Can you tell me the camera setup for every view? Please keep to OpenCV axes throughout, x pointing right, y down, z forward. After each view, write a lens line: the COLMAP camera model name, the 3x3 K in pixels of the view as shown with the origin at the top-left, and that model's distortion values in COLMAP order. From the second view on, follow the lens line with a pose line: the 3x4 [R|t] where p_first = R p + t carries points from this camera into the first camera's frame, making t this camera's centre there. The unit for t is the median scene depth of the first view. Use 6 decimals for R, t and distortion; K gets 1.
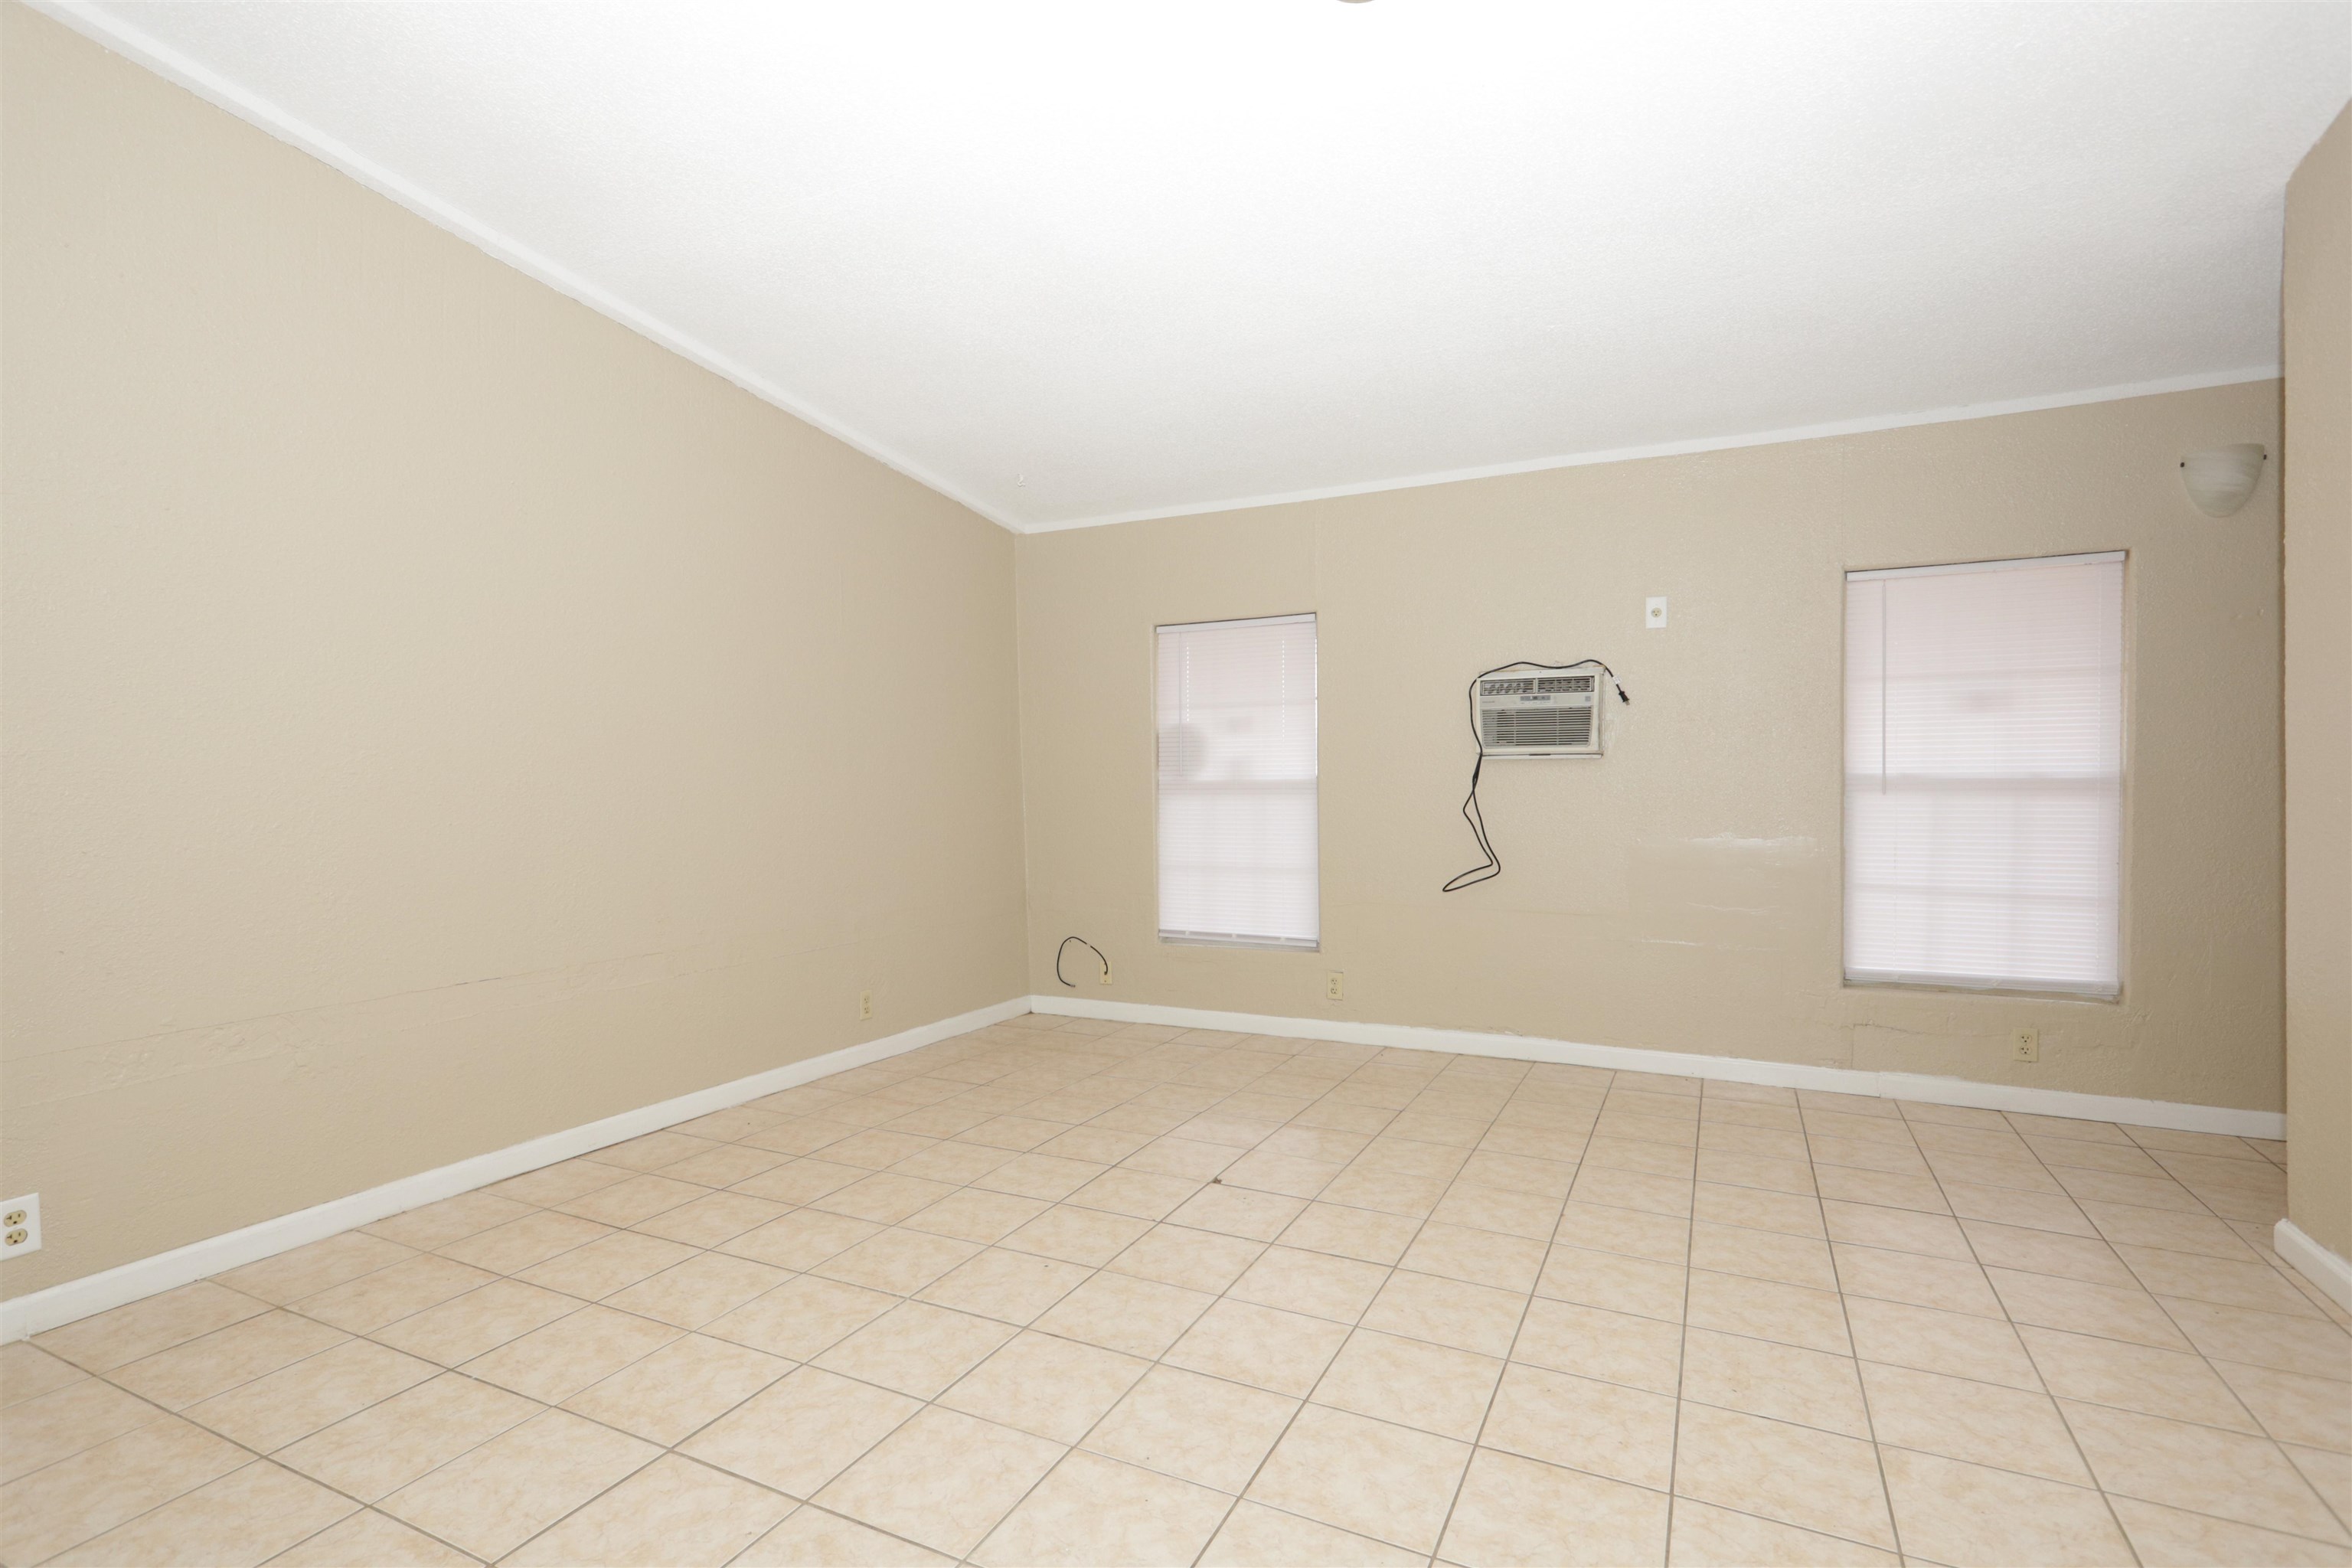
lens RADIAL K [[1121.6, 0, 1178.9], [0, 1121.6, 783.0], [0, 0, 1]] dist [-0.009819, 0.000650]
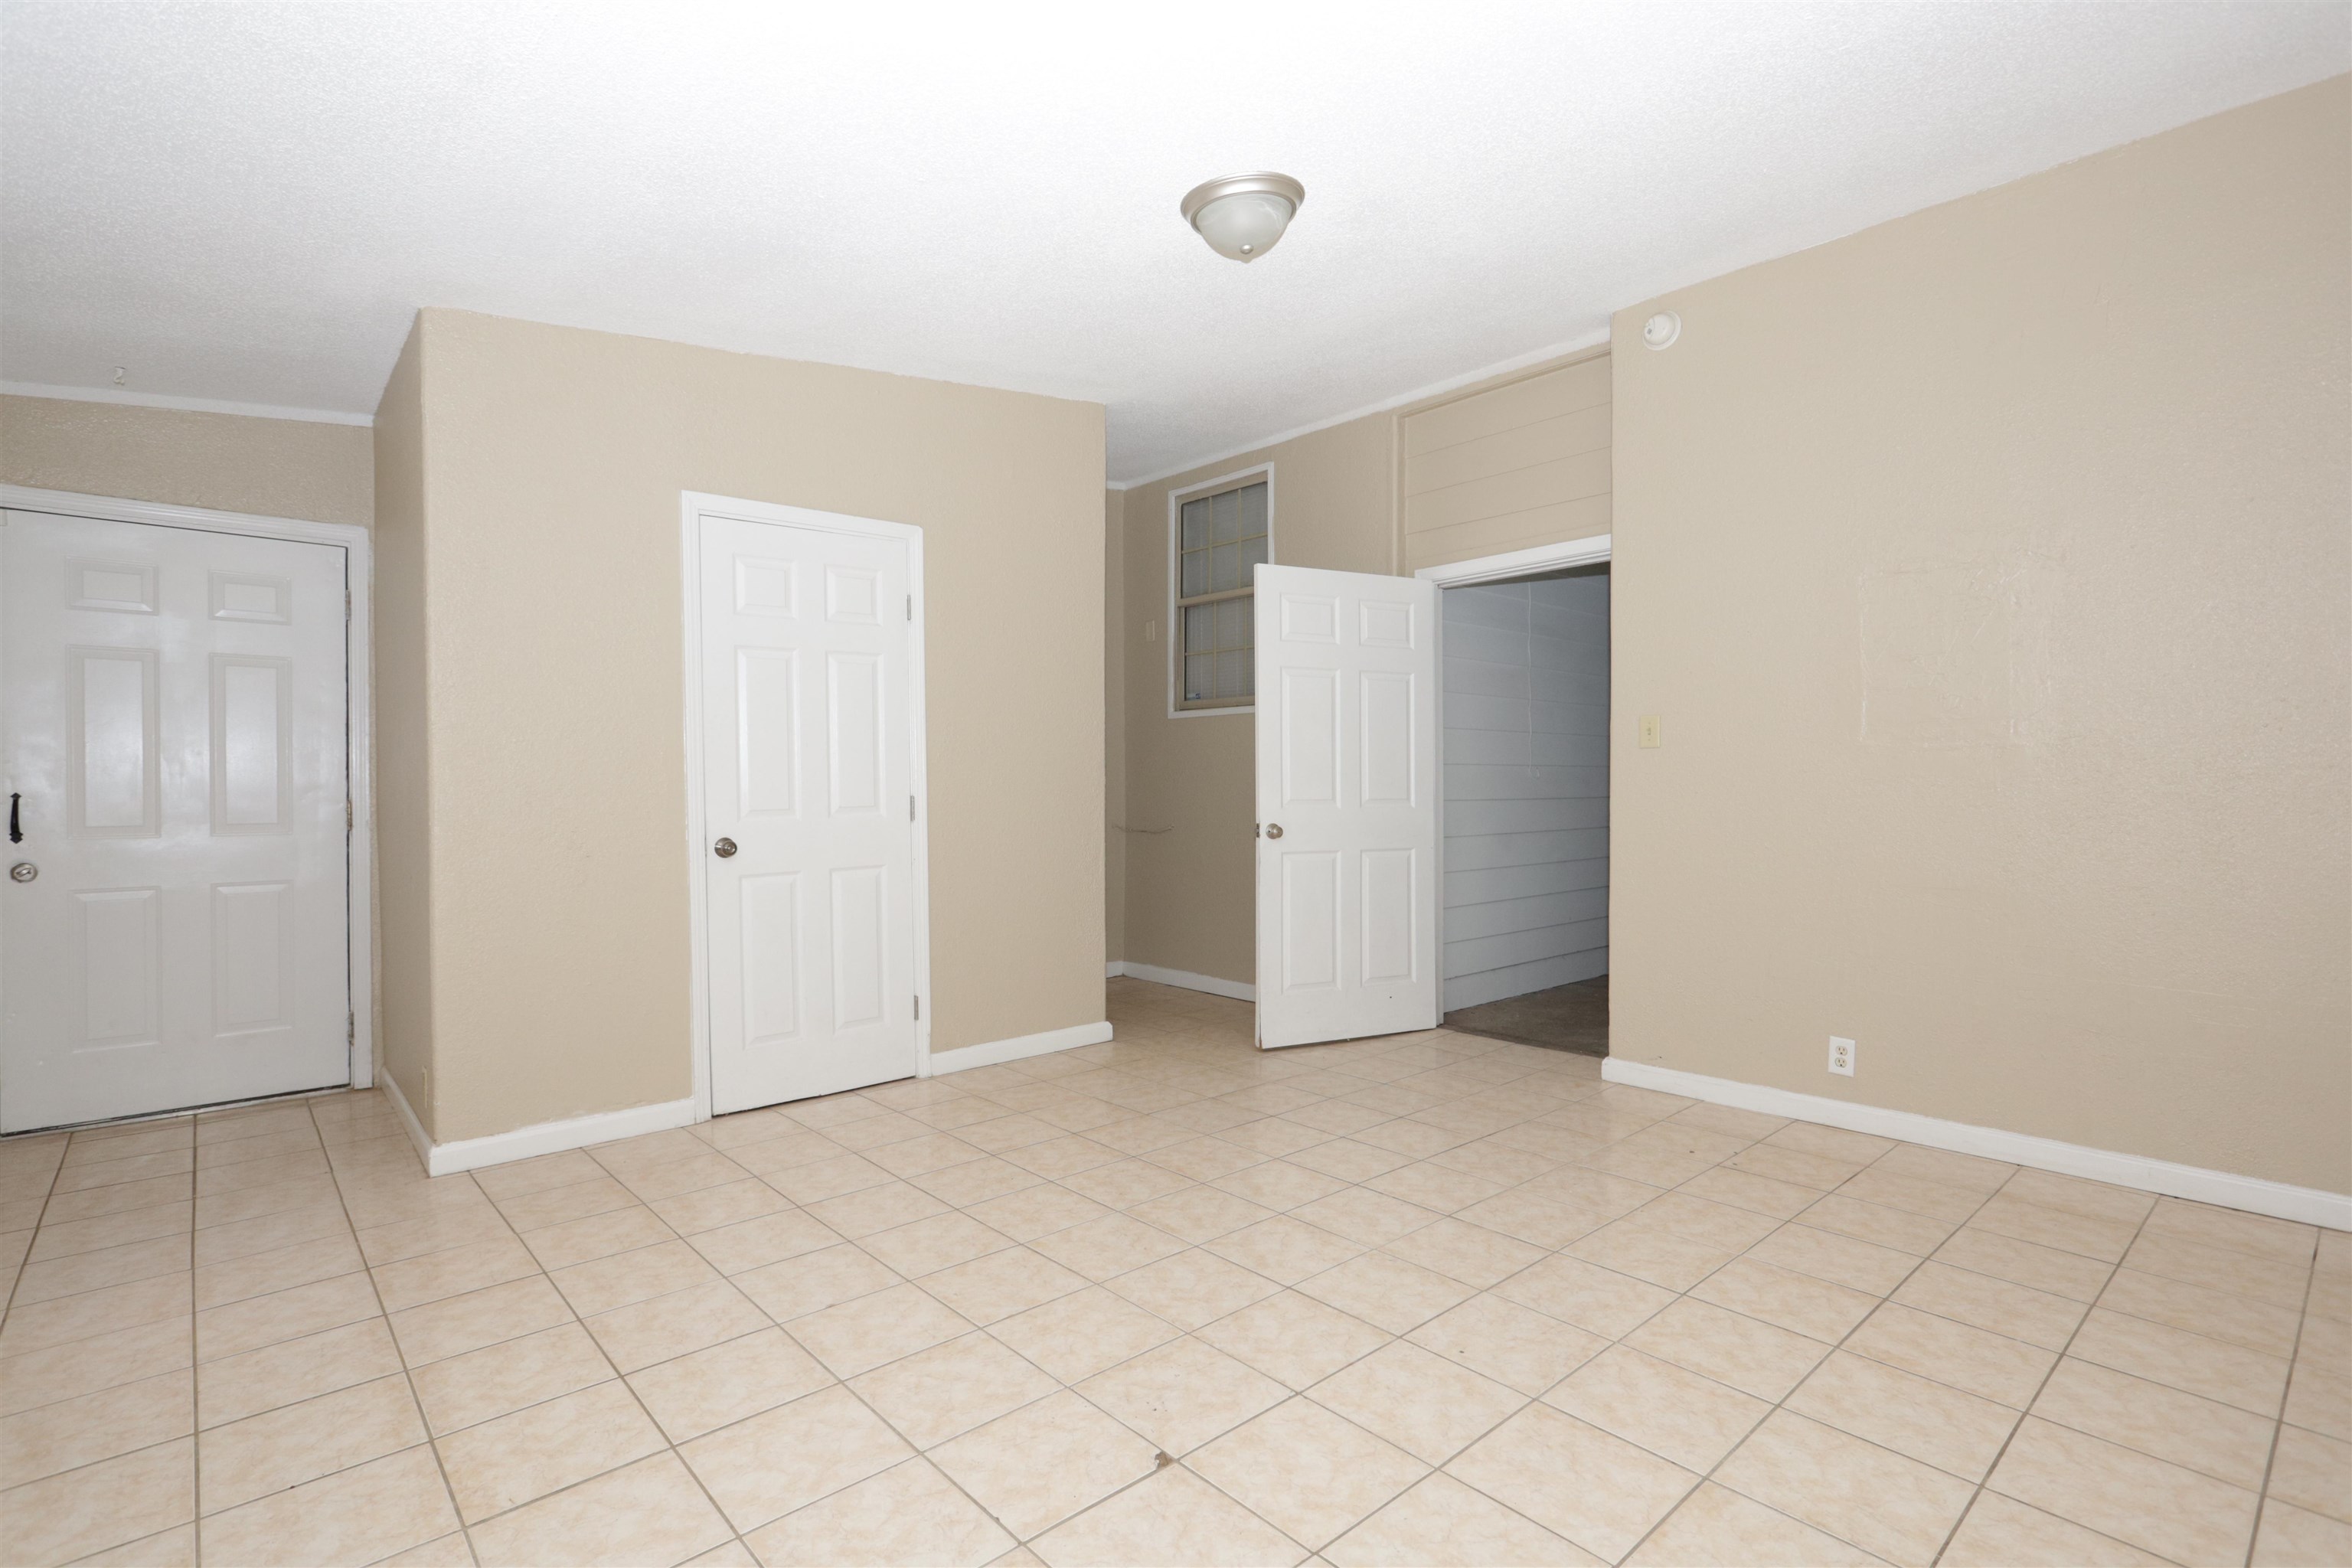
lens RADIAL K [[1121.6, 0, 1173.1], [0, 1121.6, 784.3], [0, 0, 1]] dist [-0.009819, 0.000650]
pose [[-0.926473, 0.007160, 0.376294, -0.242175], [0.010799, 0.999913, 0.007563, -0.009805], [-0.376207, 0.011071, -0.926469, 1.898235]]
